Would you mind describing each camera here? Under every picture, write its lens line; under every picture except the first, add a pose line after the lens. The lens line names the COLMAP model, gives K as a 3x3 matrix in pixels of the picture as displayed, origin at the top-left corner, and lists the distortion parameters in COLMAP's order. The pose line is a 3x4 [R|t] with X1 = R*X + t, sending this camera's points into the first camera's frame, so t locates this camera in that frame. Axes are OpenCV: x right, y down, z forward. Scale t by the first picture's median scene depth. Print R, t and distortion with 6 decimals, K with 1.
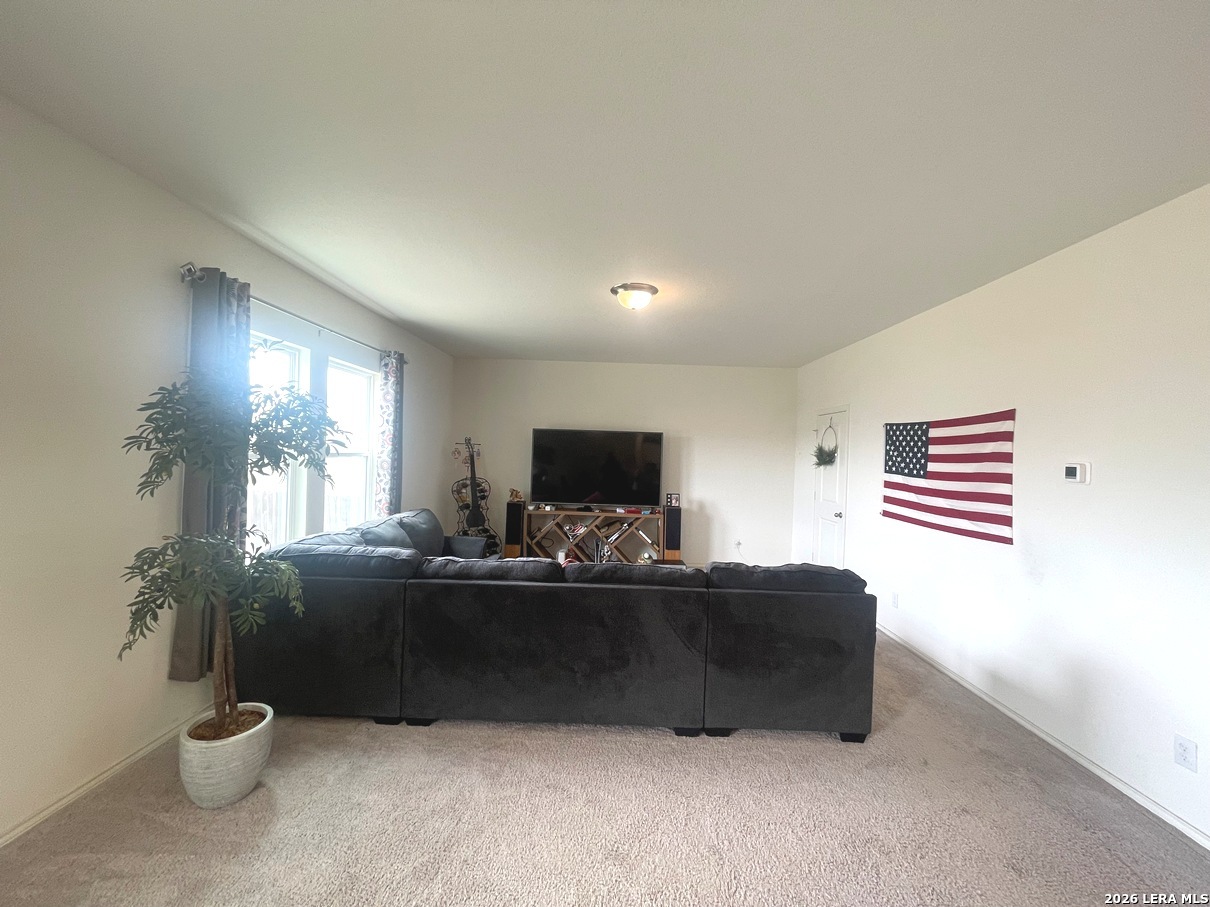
lens RADIAL K [[485.9, 0, 605.0], [0, 485.9, 453.5], [0, 0, 1]] dist [0.000817, -0.002752]
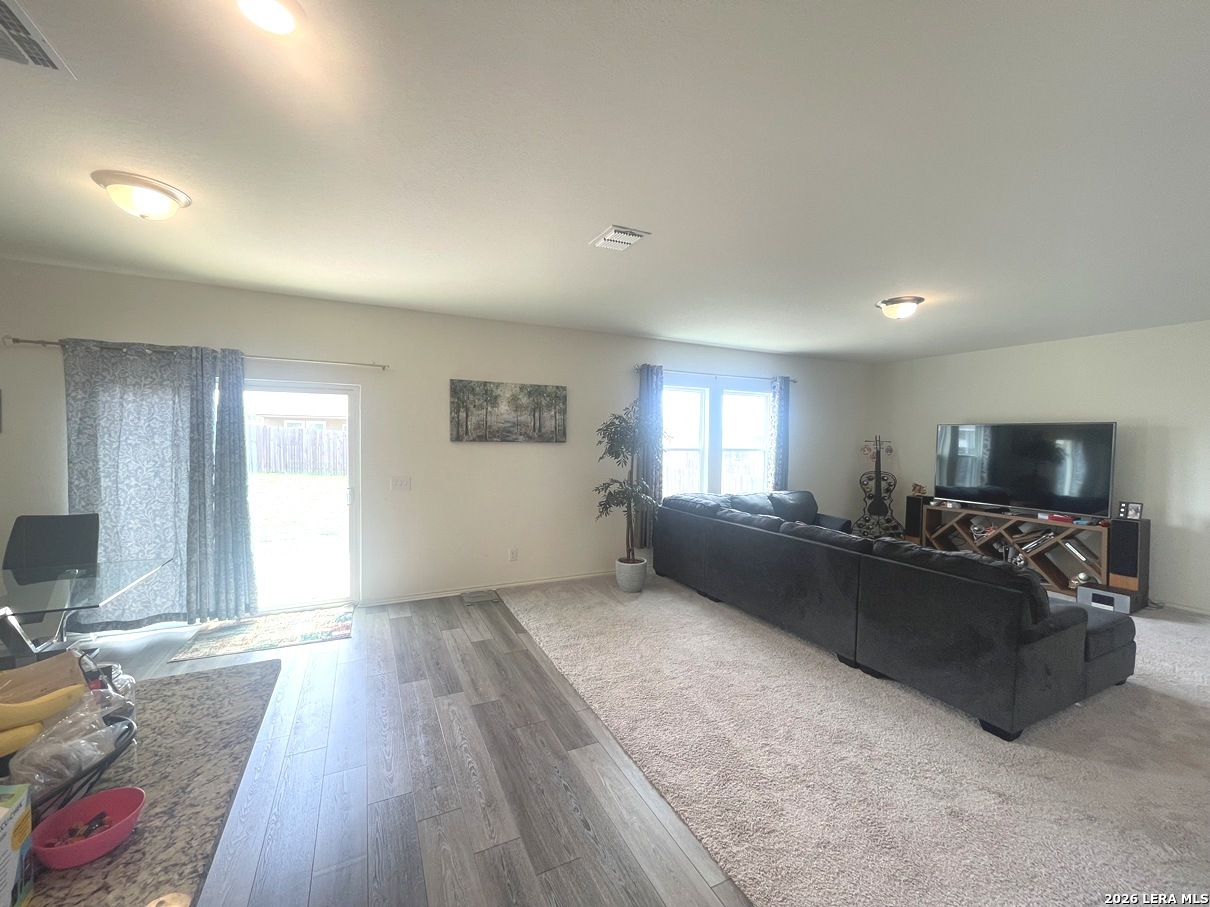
lens RADIAL K [[485.9, 0, 605.0], [0, 485.9, 453.5], [0, 0, 1]] dist [0.000817, -0.002752]
pose [[0.454216, 0.002569, -0.890888, 0.490419], [-0.004897, 0.999988, 0.000387, 0.012265], [0.890878, 0.004187, 0.454223, -0.075305]]
